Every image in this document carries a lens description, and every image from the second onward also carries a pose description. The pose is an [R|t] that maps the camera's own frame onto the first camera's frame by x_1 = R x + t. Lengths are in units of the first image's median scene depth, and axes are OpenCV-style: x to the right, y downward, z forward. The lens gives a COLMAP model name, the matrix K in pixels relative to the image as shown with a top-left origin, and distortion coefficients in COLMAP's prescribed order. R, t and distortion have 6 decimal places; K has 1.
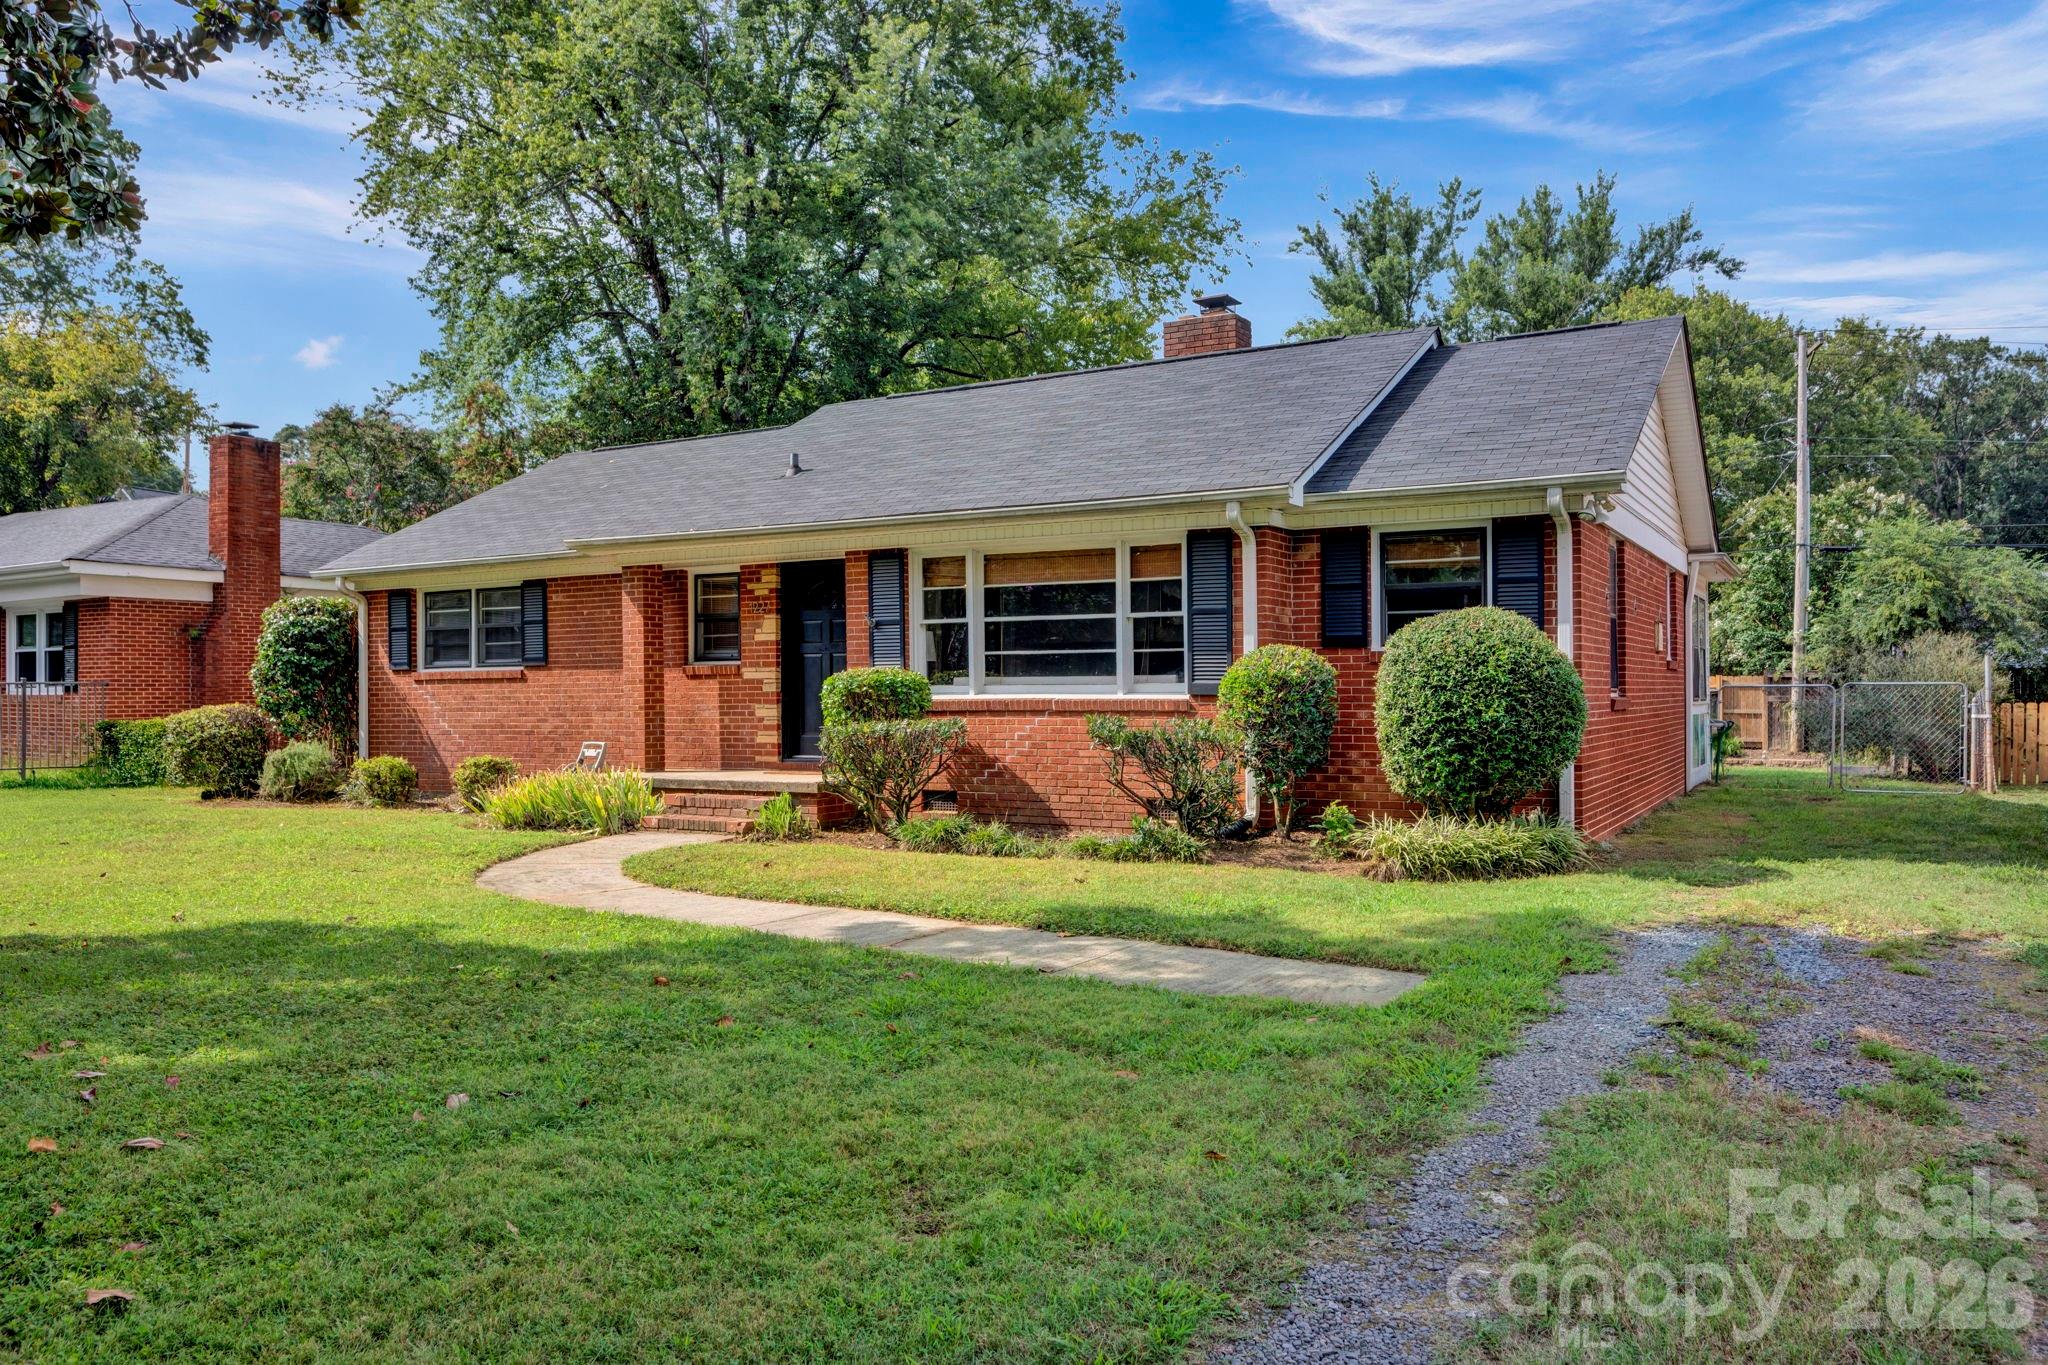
lens RADIAL K [[1336.7, 0, 1032.4], [0, 1336.7, 682.3], [0, 0, 1]] dist [0.006406, 0.001021]
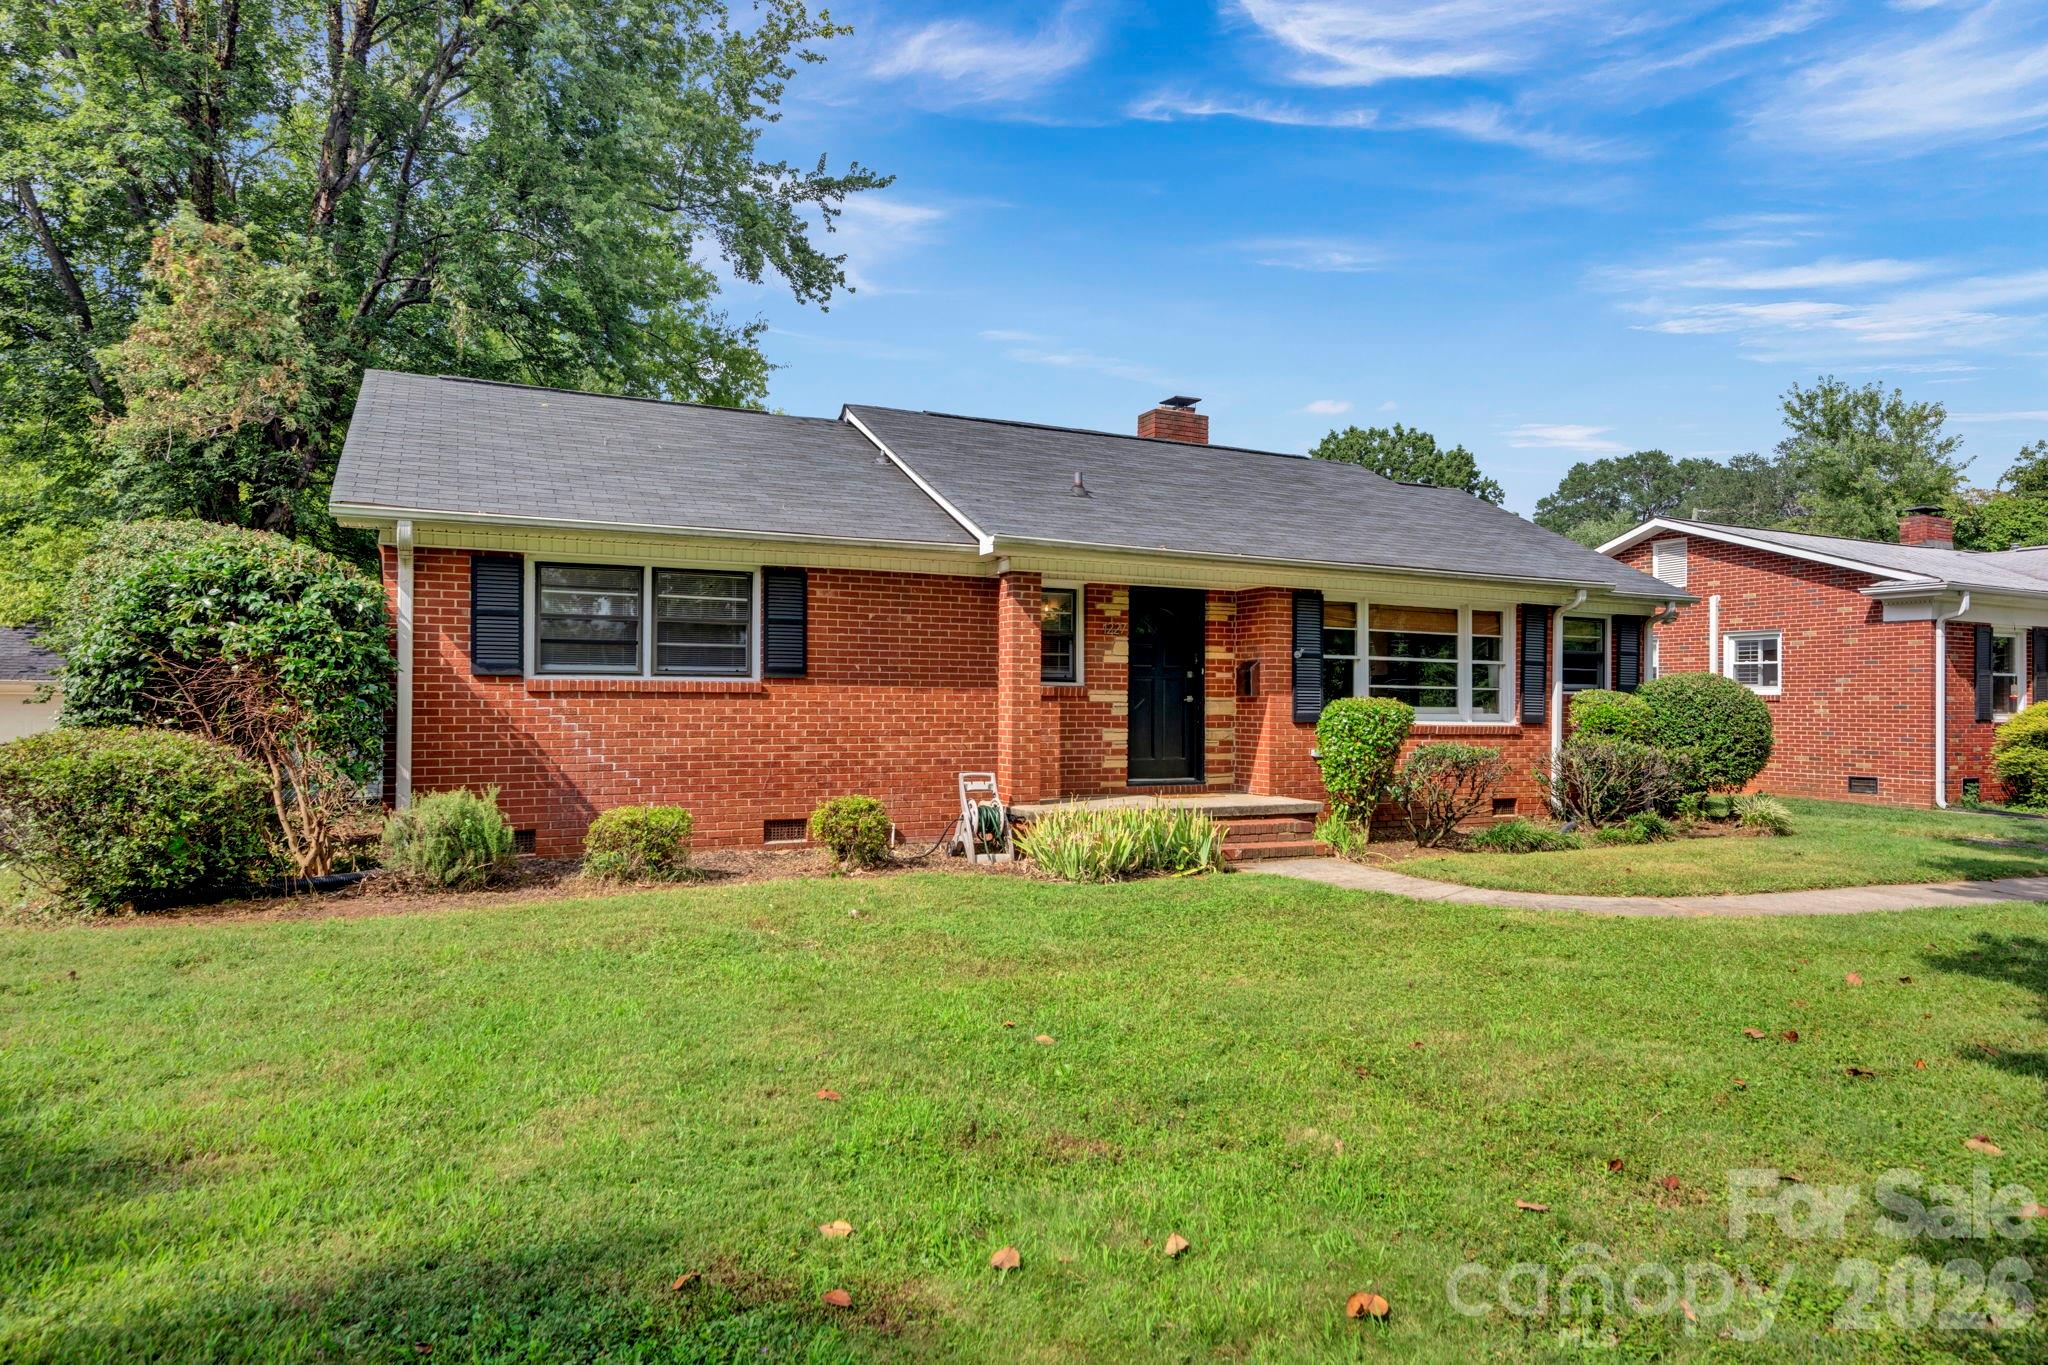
lens RADIAL K [[1151.4, 0, 1023.1], [0, 1151.4, 690.3], [0, 0, 1]] dist [-0.004466, -0.001525]
pose [[0.611721, 0.020053, 0.790819, -0.902935], [-0.019904, 0.999752, -0.009955, -0.001567], [-0.790823, -0.009651, 0.611969, 0.535500]]
